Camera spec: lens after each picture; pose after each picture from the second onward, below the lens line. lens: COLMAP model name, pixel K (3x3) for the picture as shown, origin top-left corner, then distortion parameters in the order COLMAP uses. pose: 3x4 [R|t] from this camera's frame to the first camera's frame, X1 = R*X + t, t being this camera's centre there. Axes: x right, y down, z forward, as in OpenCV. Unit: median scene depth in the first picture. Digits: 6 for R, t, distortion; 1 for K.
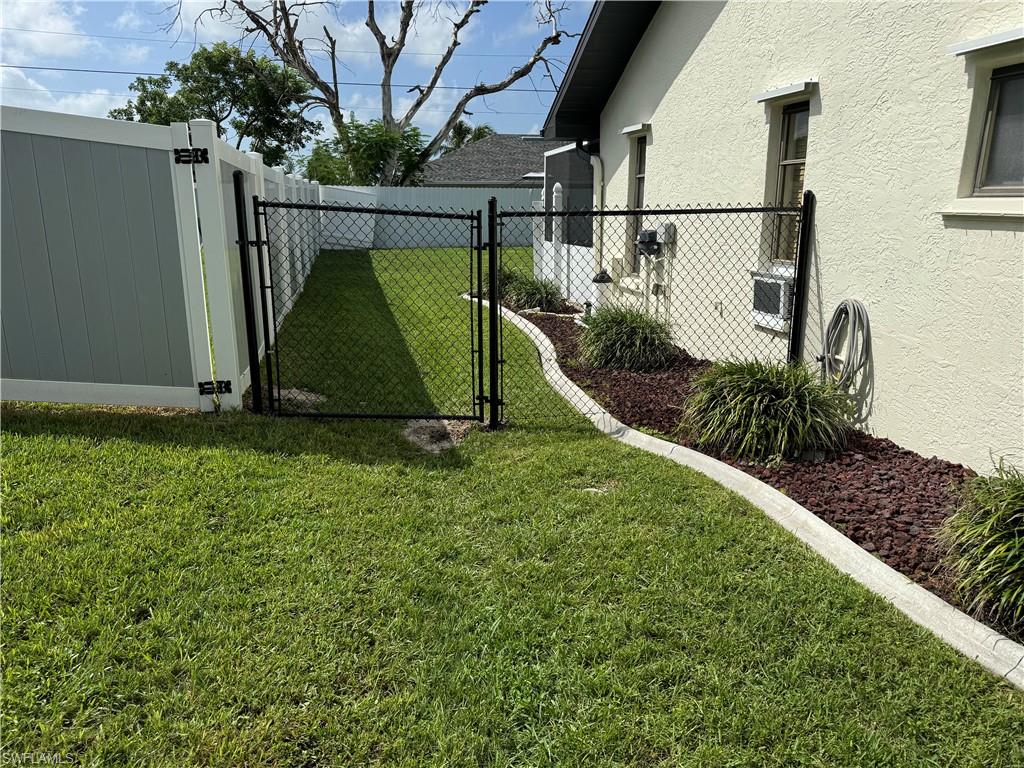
lens RADIAL K [[711.3, 0, 509.3], [0, 711.3, 387.6], [0, 0, 1]] dist [0.036162, -0.045831]
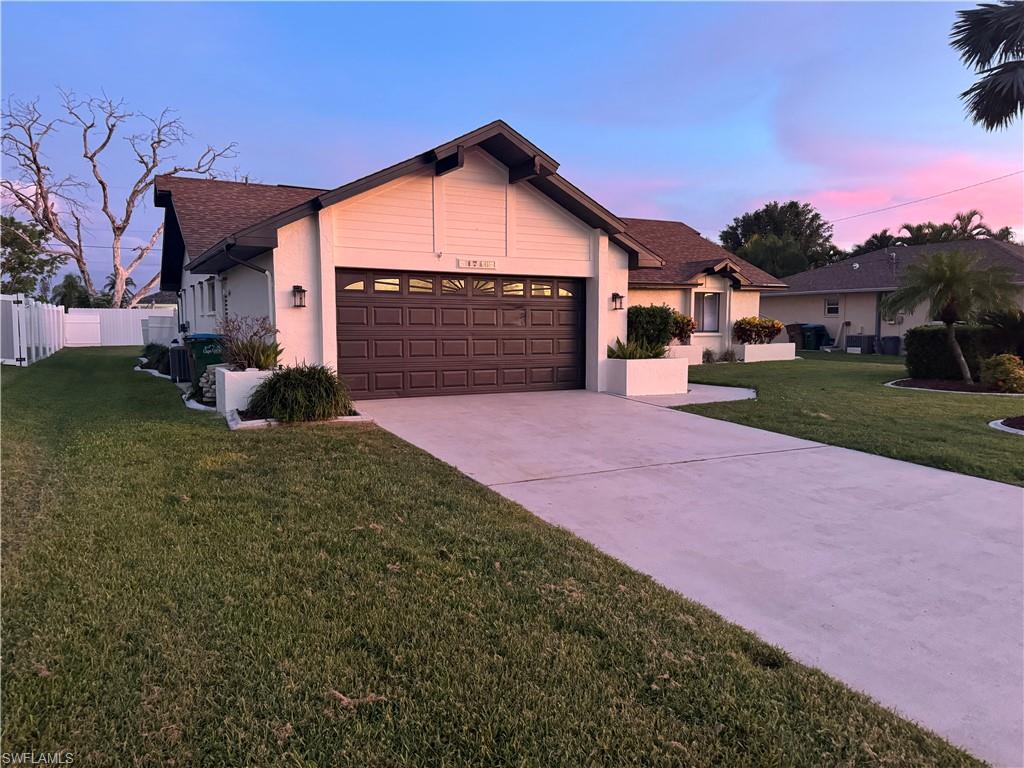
lens RADIAL K [[711.3, 0, 512.9], [0, 711.3, 378.1], [0, 0, 1]] dist [0.036162, -0.045831]
pose [[0.957667, -0.030289, 0.286281, 0.190851], [0.080489, 0.982962, -0.165252, 0.177673], [-0.276397, 0.181299, 0.943788, -0.628316]]
